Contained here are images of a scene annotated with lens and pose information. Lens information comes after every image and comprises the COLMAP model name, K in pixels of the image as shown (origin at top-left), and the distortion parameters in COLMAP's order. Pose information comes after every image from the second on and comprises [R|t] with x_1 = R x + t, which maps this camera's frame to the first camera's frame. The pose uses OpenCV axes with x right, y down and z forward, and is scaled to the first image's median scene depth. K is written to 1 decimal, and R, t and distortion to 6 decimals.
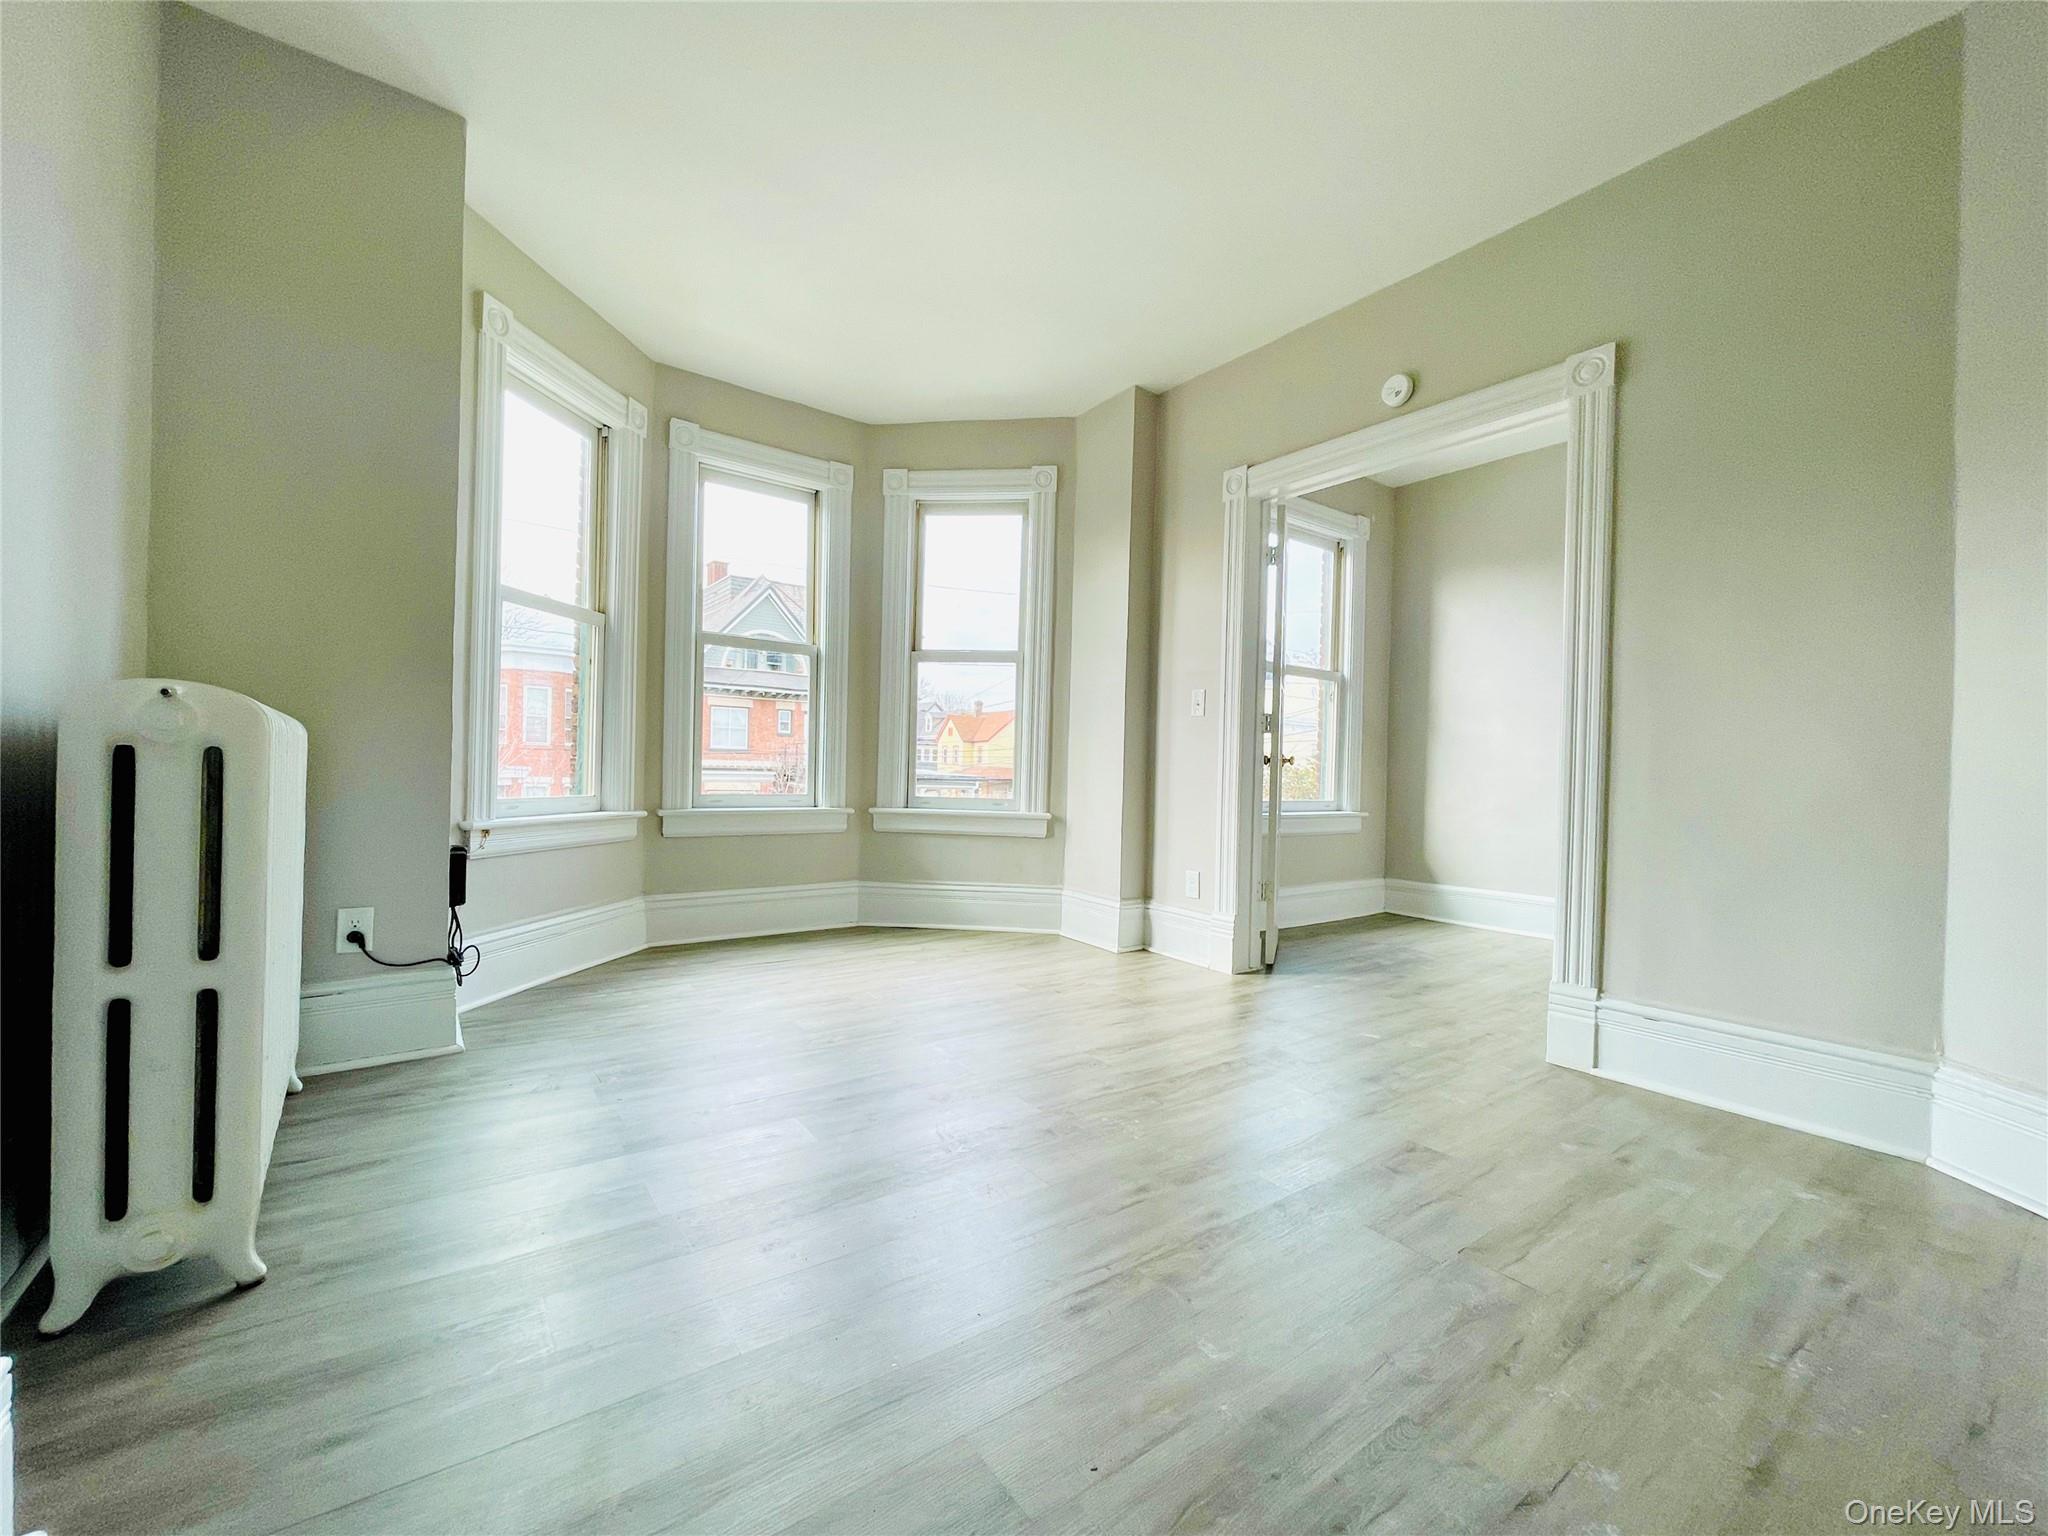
lens RADIAL K [[818.8, 0, 1003.5], [0, 818.8, 772.9], [0, 0, 1]] dist [-0.000757, 0.000812]
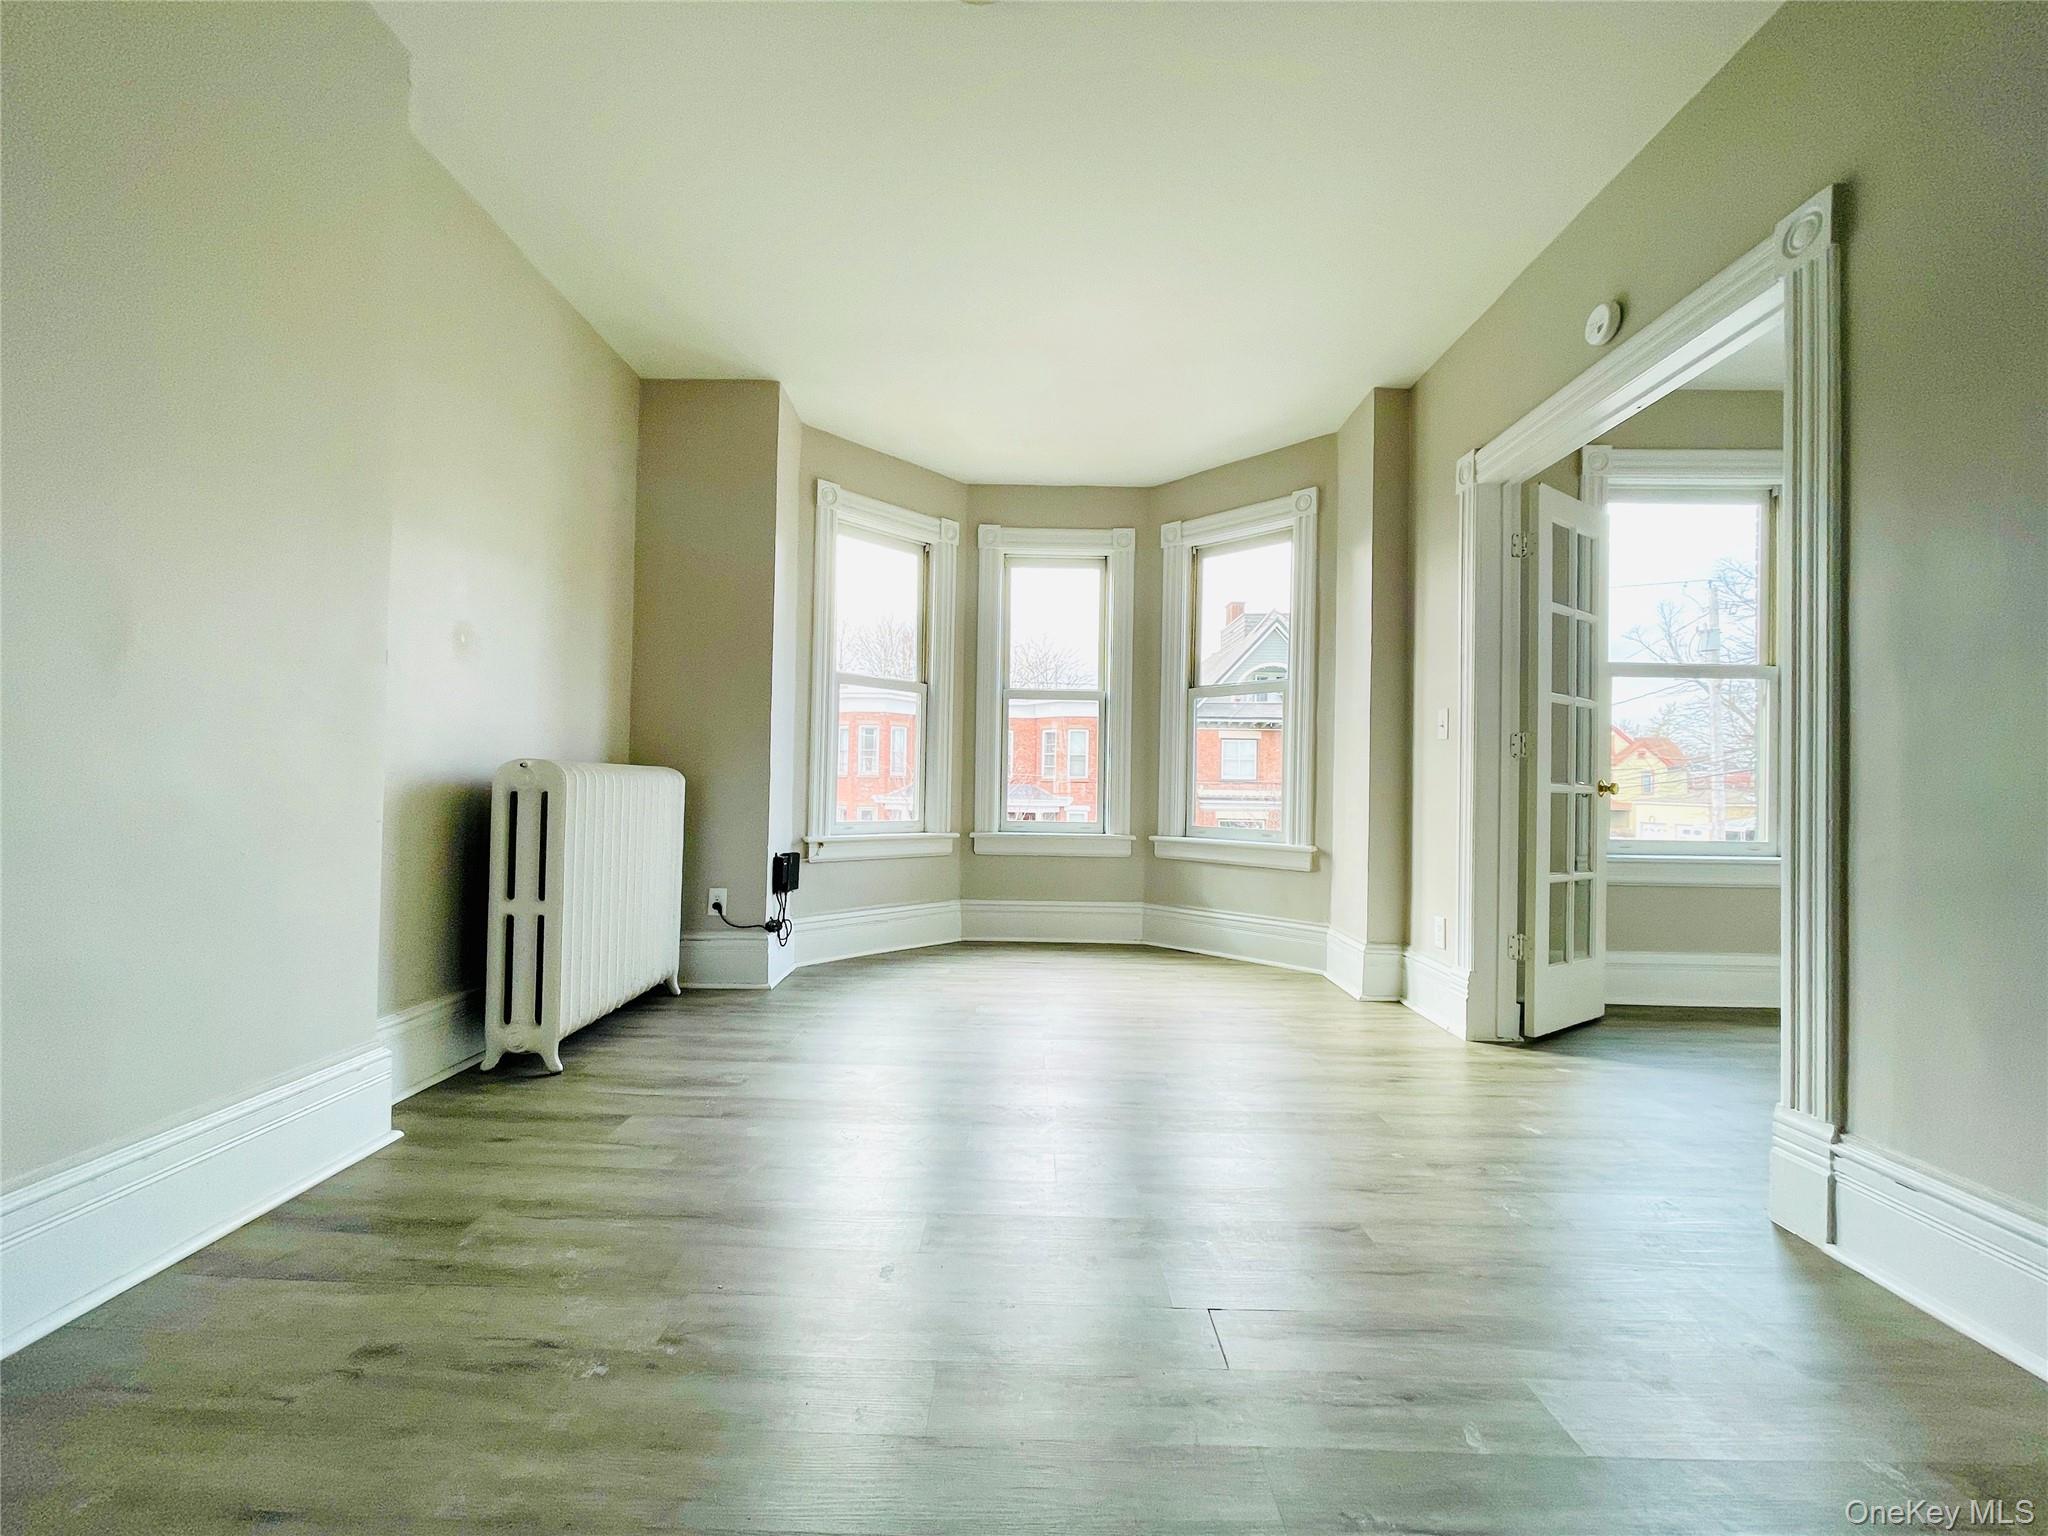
lens RADIAL K [[803.1, 0, 1016.8], [0, 803.1, 775.3], [0, 0, 1]] dist [0.000883, 0.000020]
pose [[0.808931, -0.019196, -0.587590, 0.336228], [-0.000419, 0.999448, -0.033228, -0.002108], [0.587903, 0.027126, 0.808476, 0.033043]]
